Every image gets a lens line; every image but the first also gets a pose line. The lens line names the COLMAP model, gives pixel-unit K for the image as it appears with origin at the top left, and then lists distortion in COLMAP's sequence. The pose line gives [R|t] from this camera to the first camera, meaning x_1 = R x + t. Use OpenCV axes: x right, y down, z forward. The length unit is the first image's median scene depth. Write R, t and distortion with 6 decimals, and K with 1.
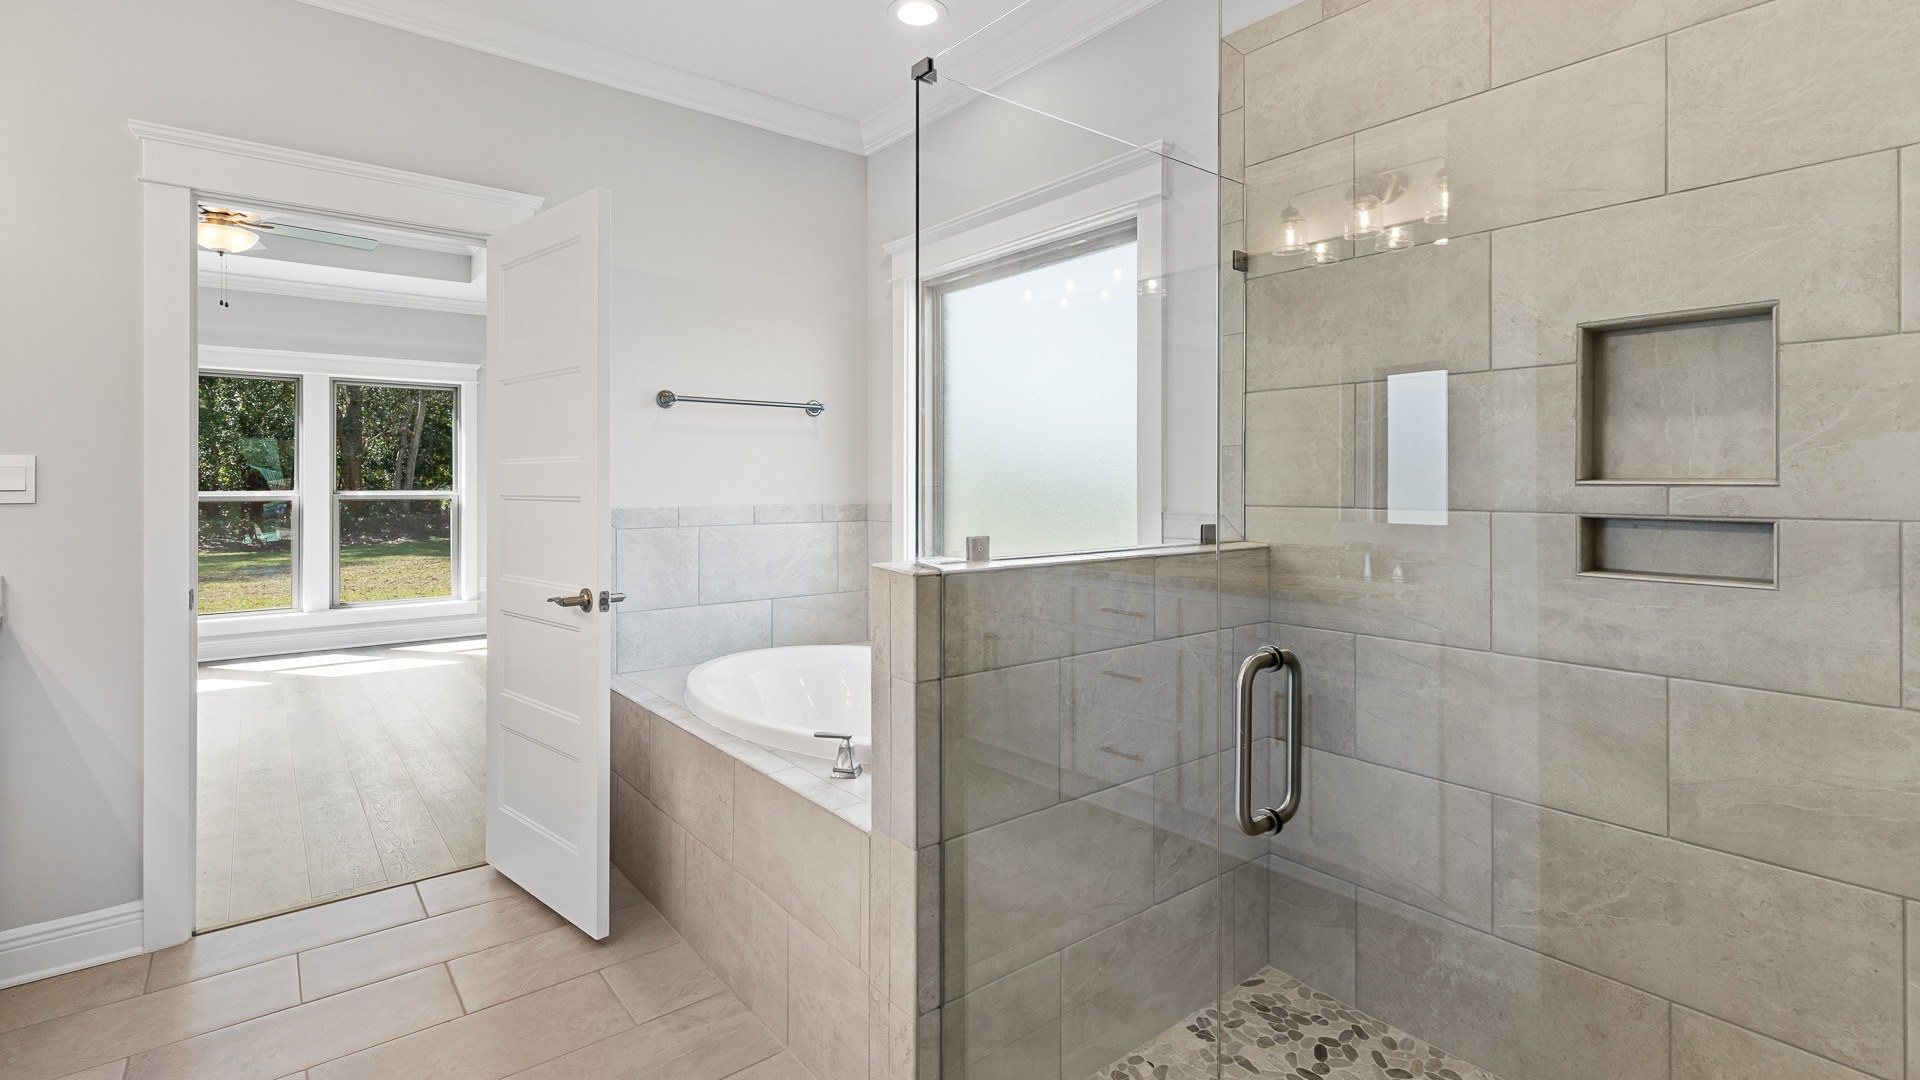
lens RADIAL K [[983.2, 0, 1020.9], [0, 983.2, 500.3], [0, 0, 1]] dist [-0.001482, -0.000472]
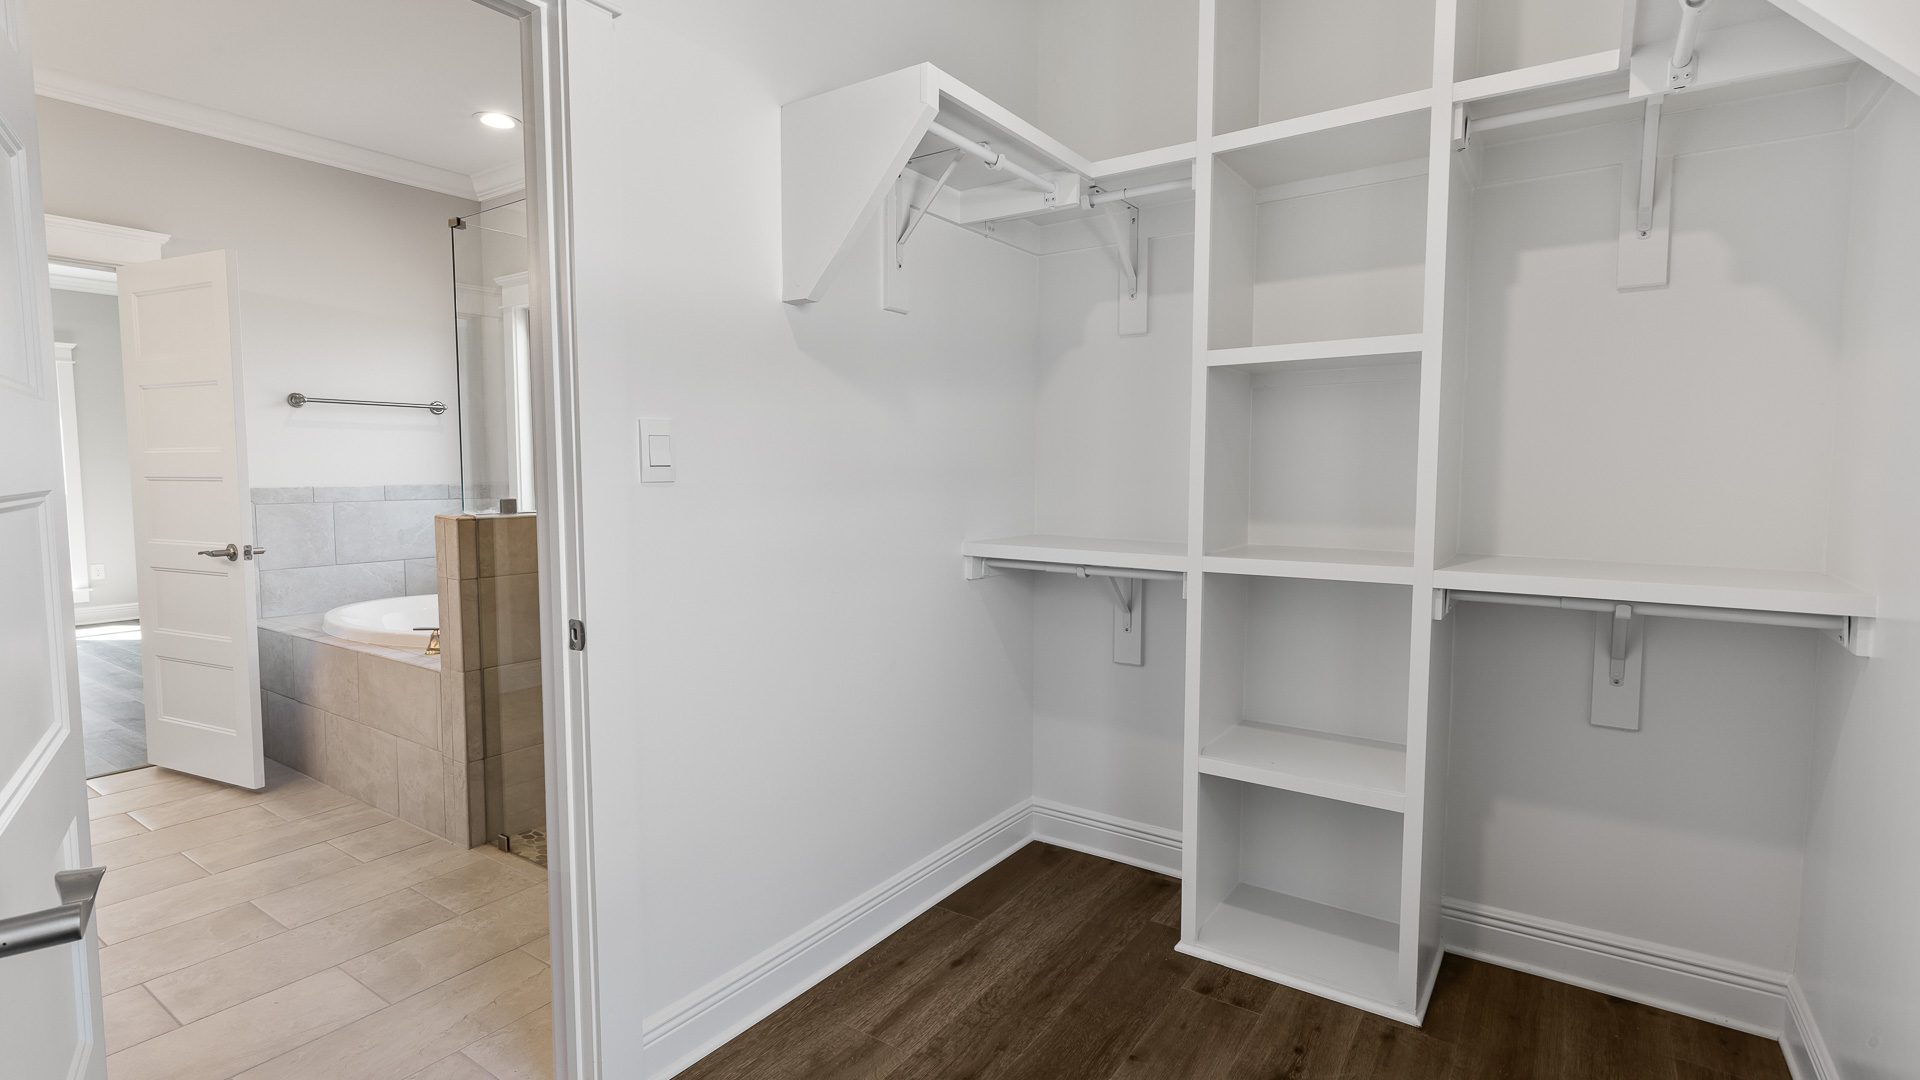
lens RADIAL K [[878.3, 0, 960.0], [0, 878.3, 540.0], [0, 0, 1]] dist [0.003624, 0.000782]
pose [[0.959664, -0.022458, 0.280250, 0.197985], [0.004546, 0.997914, 0.064399, 0.009188], [-0.281112, -0.060527, 0.957764, -0.484337]]
